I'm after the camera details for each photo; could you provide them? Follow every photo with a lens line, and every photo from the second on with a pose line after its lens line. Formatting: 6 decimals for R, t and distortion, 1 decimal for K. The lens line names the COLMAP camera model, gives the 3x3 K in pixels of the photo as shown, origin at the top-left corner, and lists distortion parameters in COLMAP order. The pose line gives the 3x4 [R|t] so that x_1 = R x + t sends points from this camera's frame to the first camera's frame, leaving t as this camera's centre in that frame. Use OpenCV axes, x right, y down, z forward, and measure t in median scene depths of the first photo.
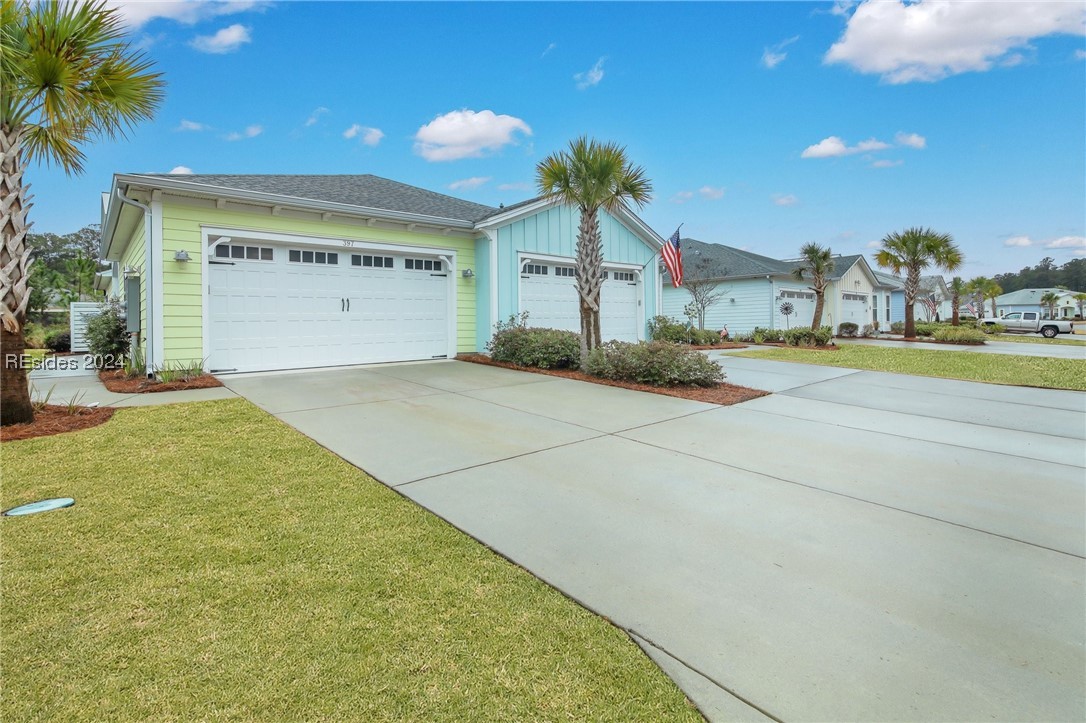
lens RADIAL K [[509.8, 0, 548.3], [0, 509.8, 333.1], [0, 0, 1]] dist [-0.018397, 0.000577]
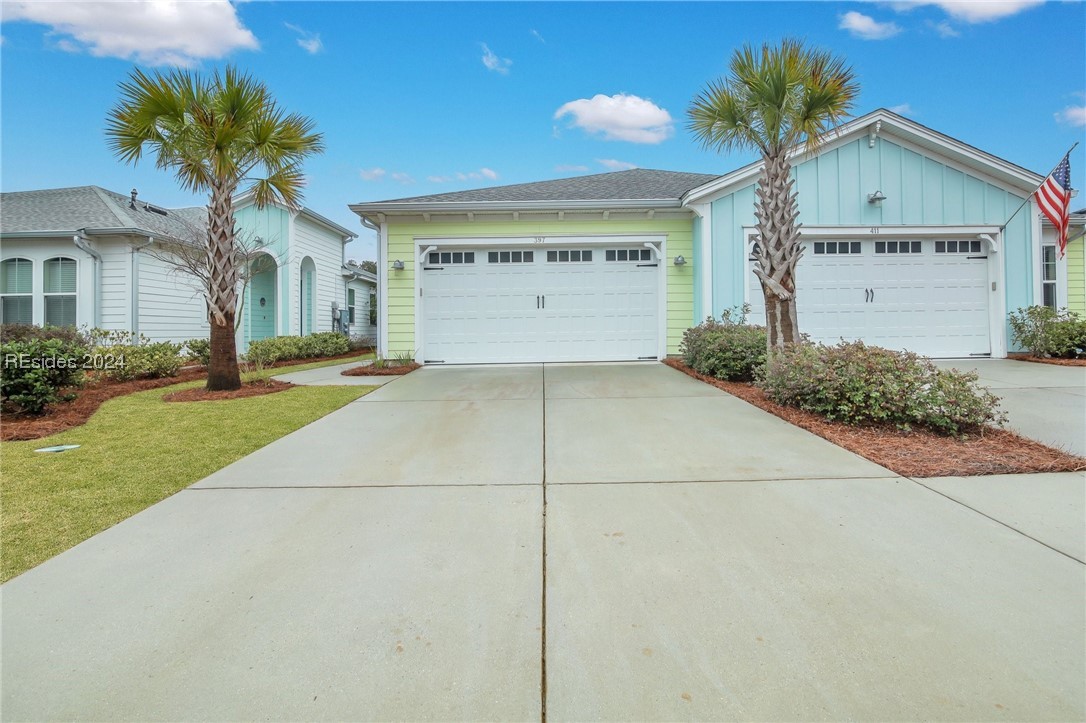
lens RADIAL K [[509.8, 0, 548.3], [0, 509.8, 333.1], [0, 0, 1]] dist [-0.018397, 0.000577]
pose [[0.742799, 0.009029, -0.669454, 0.287099], [-0.010027, 0.999947, 0.002360, 0.003087], [0.669439, 0.004960, 0.742850, 0.270061]]
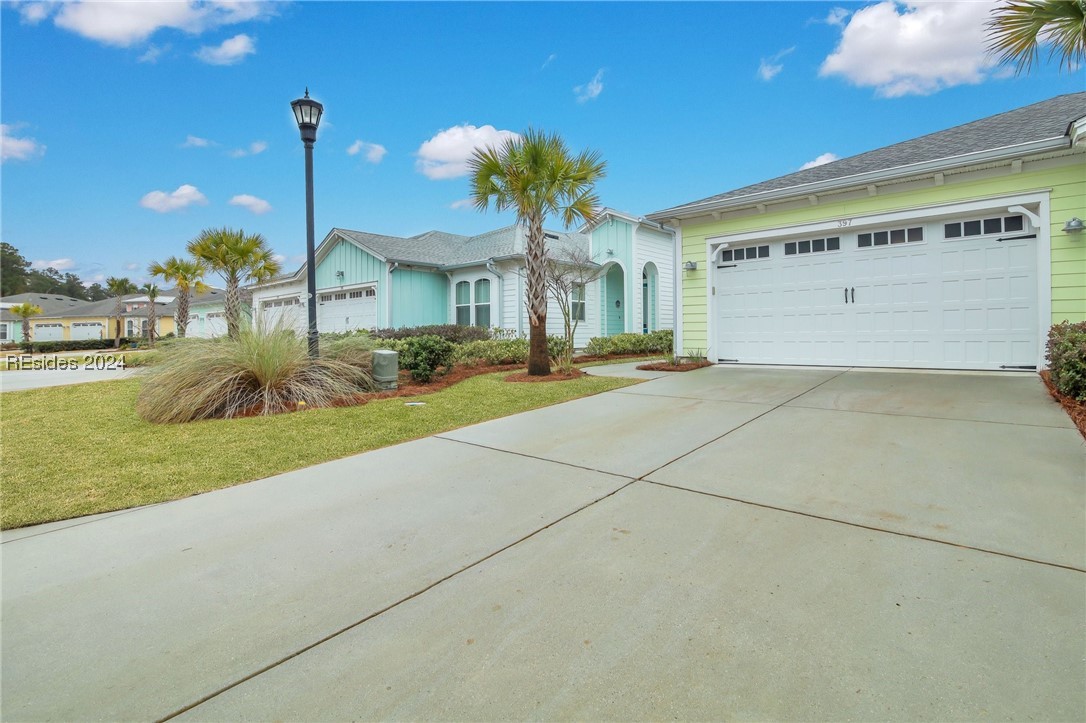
lens RADIAL K [[509.8, 0, 548.3], [0, 509.8, 333.1], [0, 0, 1]] dist [-0.018397, 0.000577]
pose [[0.098998, 0.015538, -0.994966, 0.400655], [-0.007183, 0.999863, 0.014900, -0.001633], [0.995062, 0.005672, 0.099096, 0.421282]]
